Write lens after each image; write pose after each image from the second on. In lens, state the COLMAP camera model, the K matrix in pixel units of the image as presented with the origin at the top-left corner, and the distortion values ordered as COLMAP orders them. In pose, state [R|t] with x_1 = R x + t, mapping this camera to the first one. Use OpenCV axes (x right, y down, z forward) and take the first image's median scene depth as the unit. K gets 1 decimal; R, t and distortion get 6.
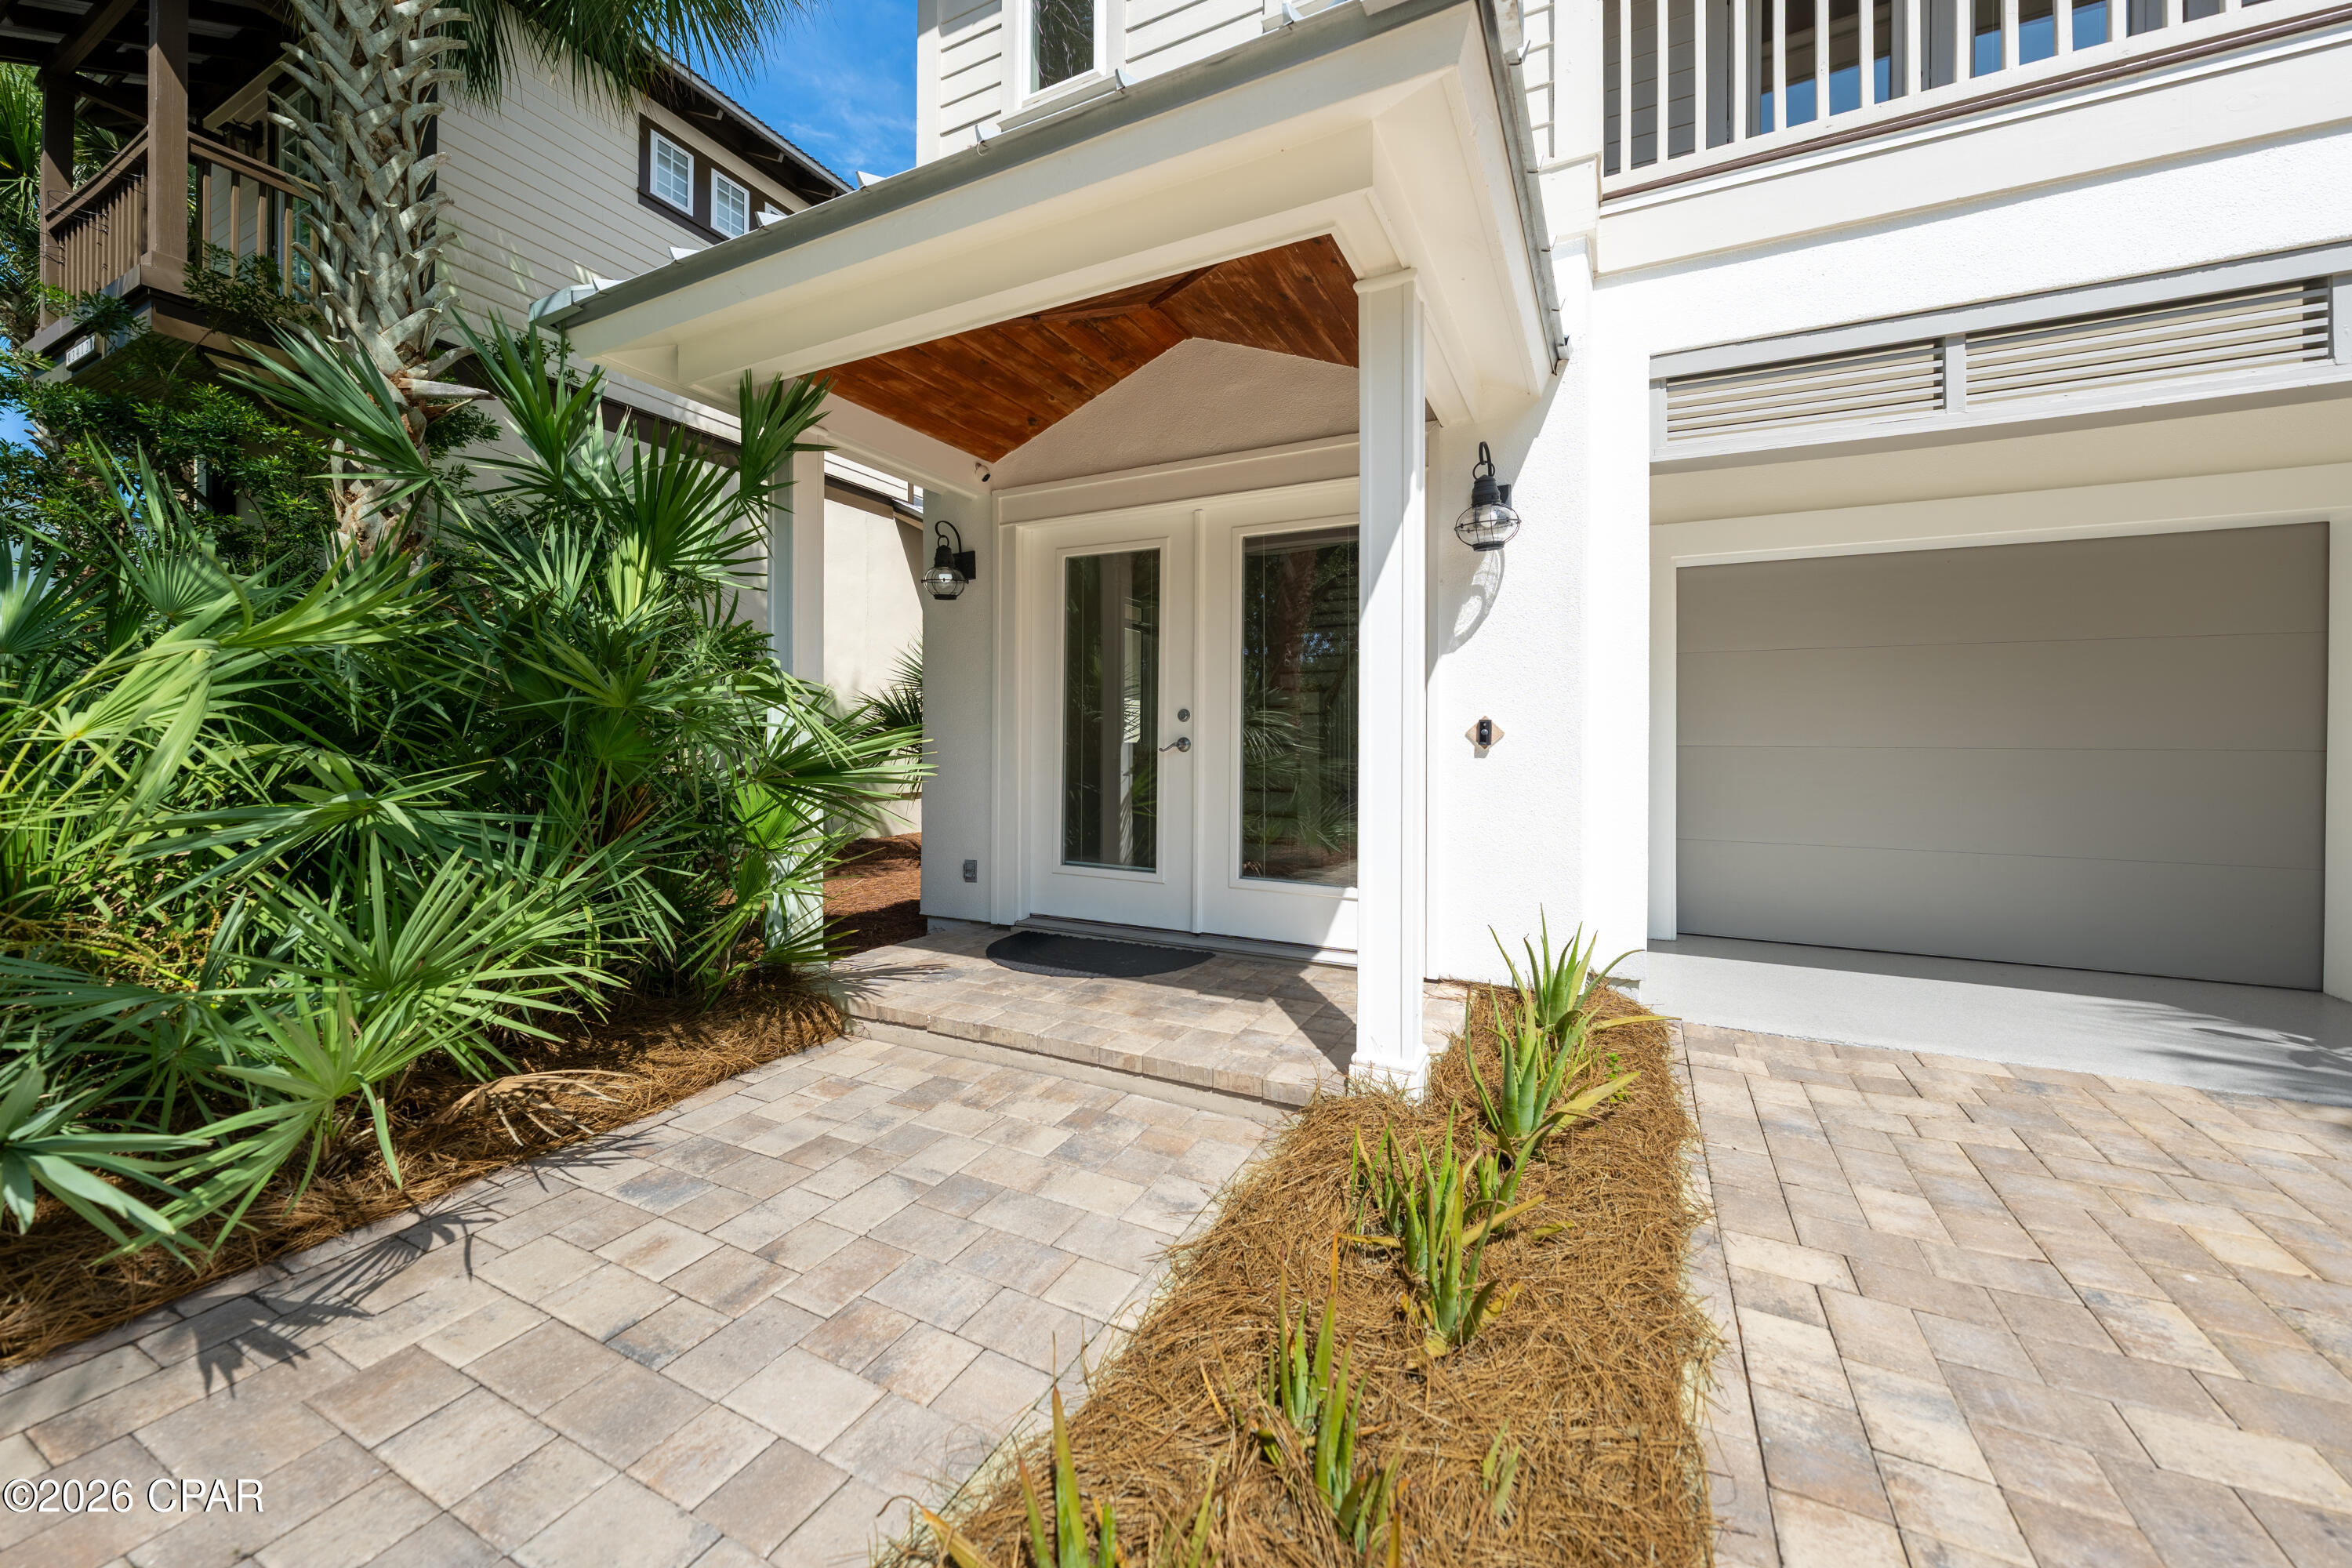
lens RADIAL K [[803.6, 0, 1182.9], [0, 803.6, 774.4], [0, 0, 1]] dist [-0.012426, 0.003516]
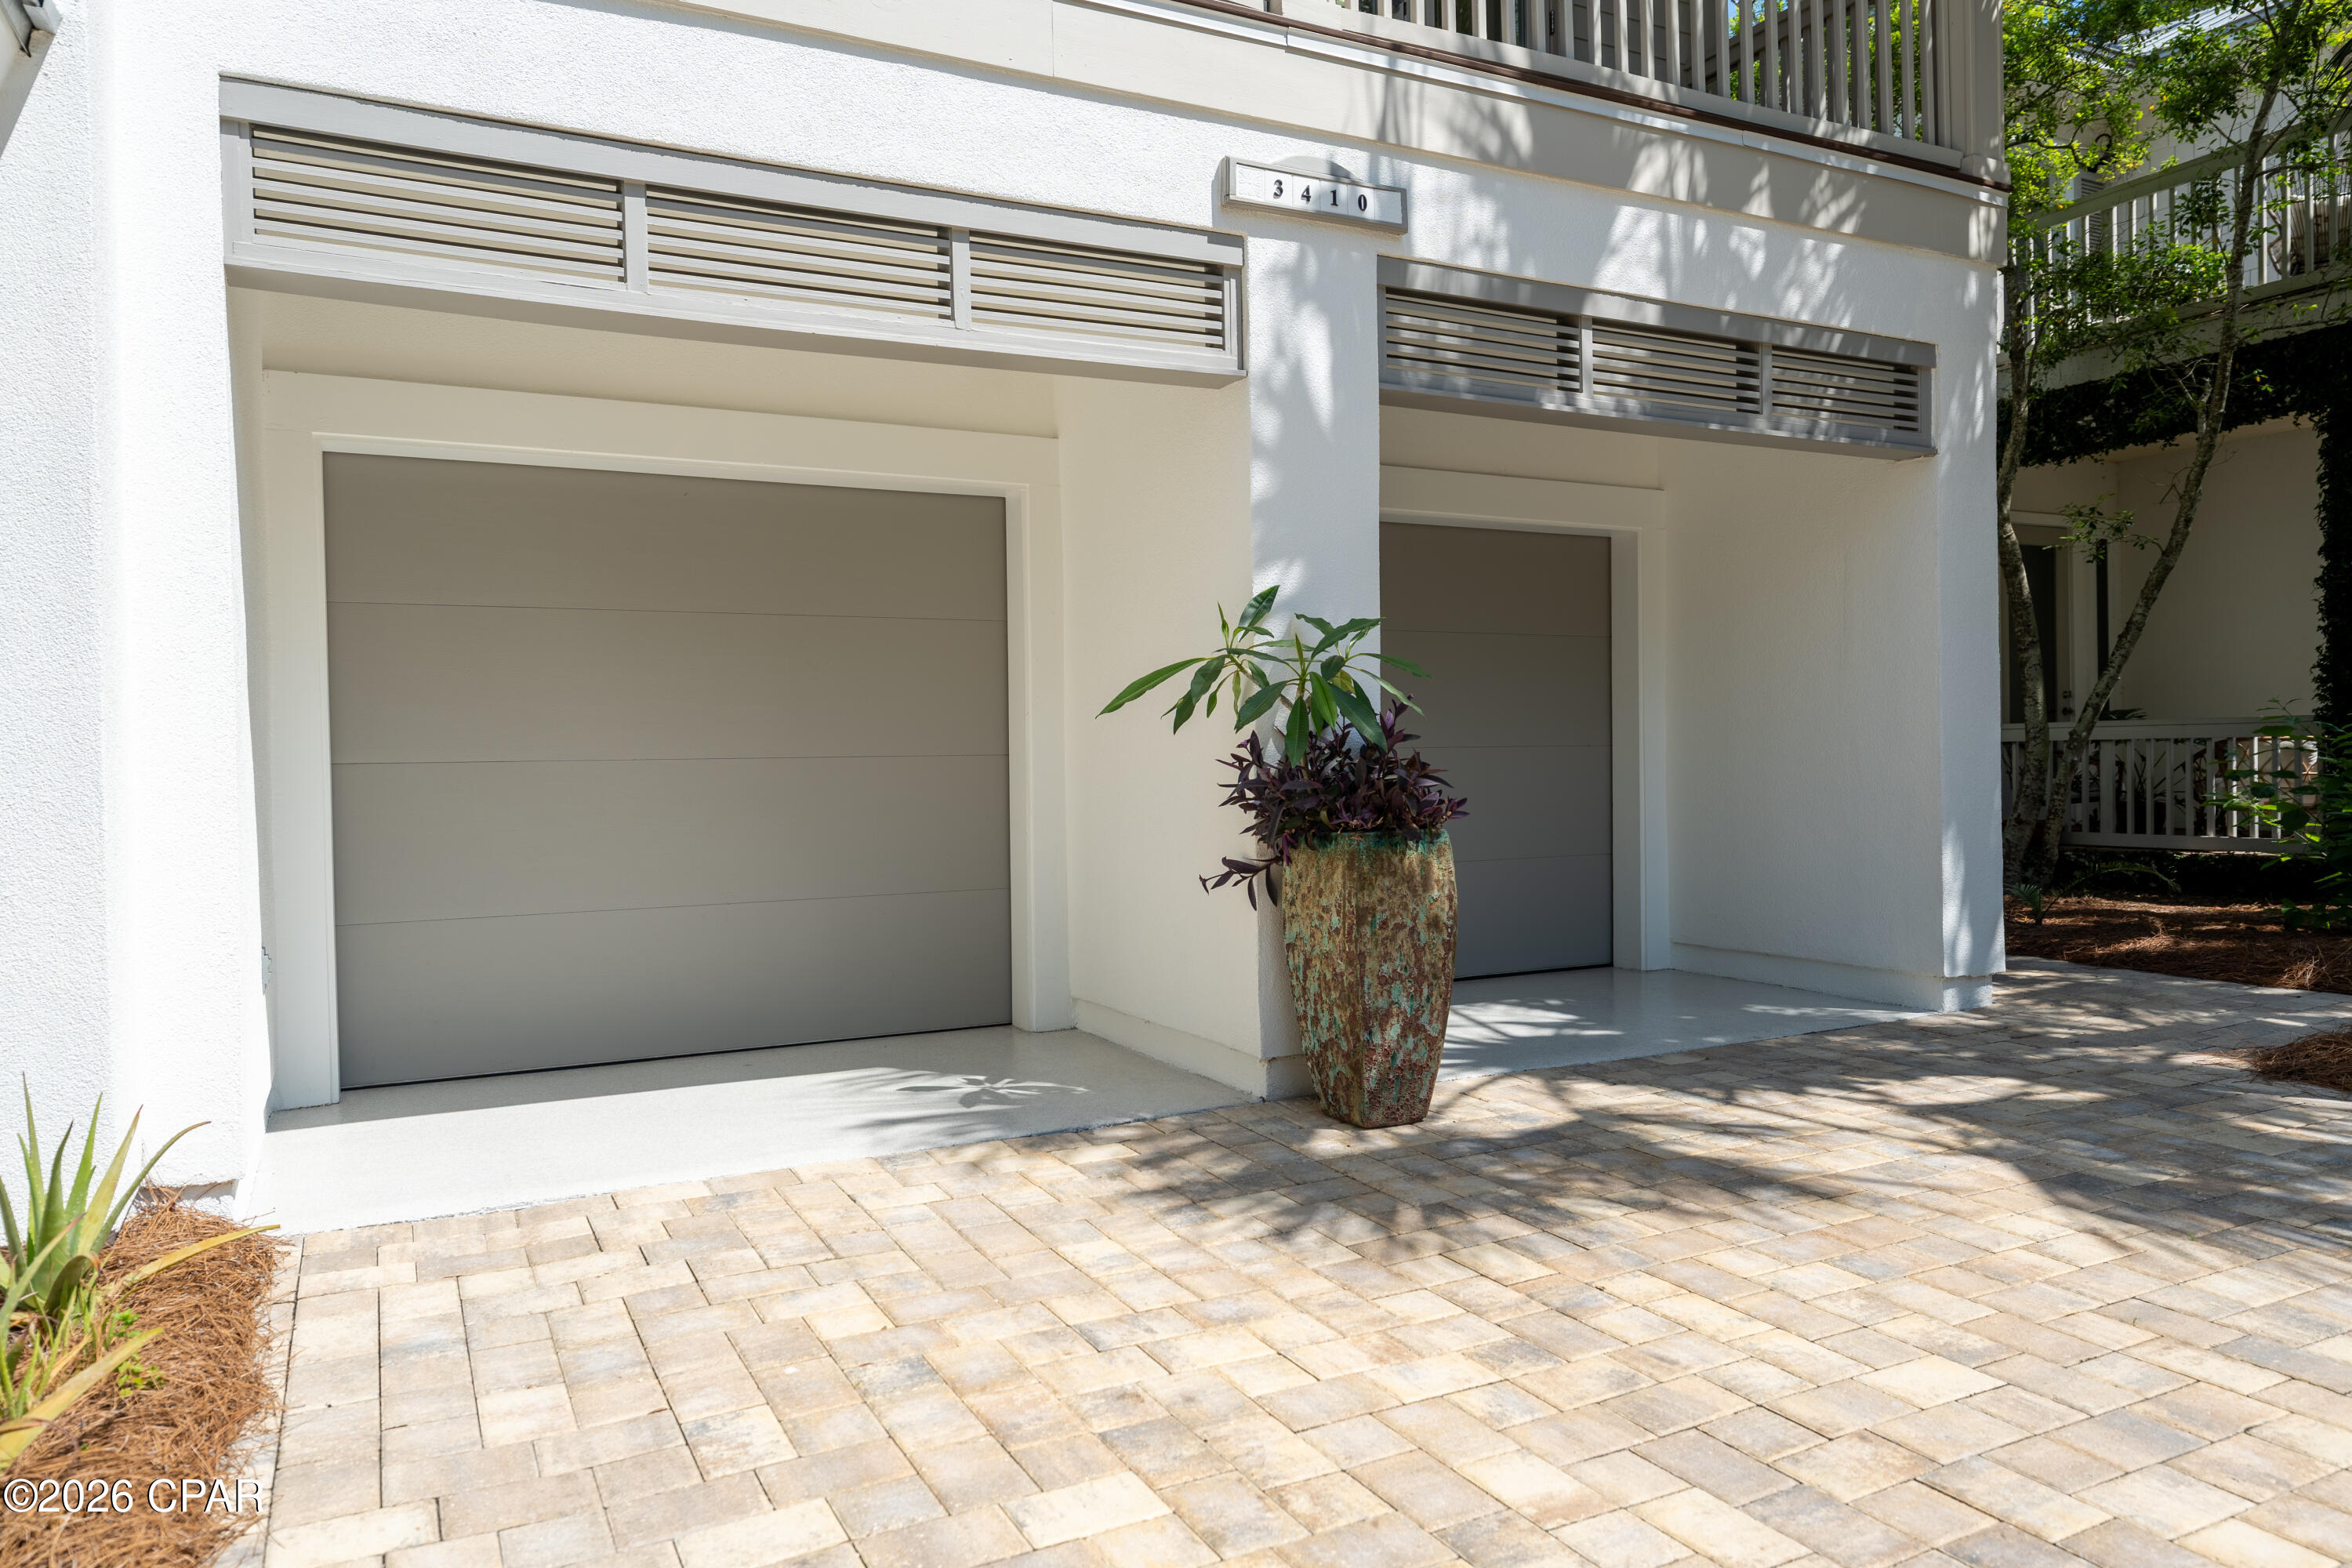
lens RADIAL K [[1686.2, 0, 1176.0], [0, 1686.2, 784.0], [0, 0, 1]] dist [0.006153, 0.005231]
pose [[0.631931, -0.029949, 0.774446, 0.098452], [0.049175, 0.998789, -0.001502, 0.017237], [-0.773463, 0.039033, 0.632639, -0.364379]]
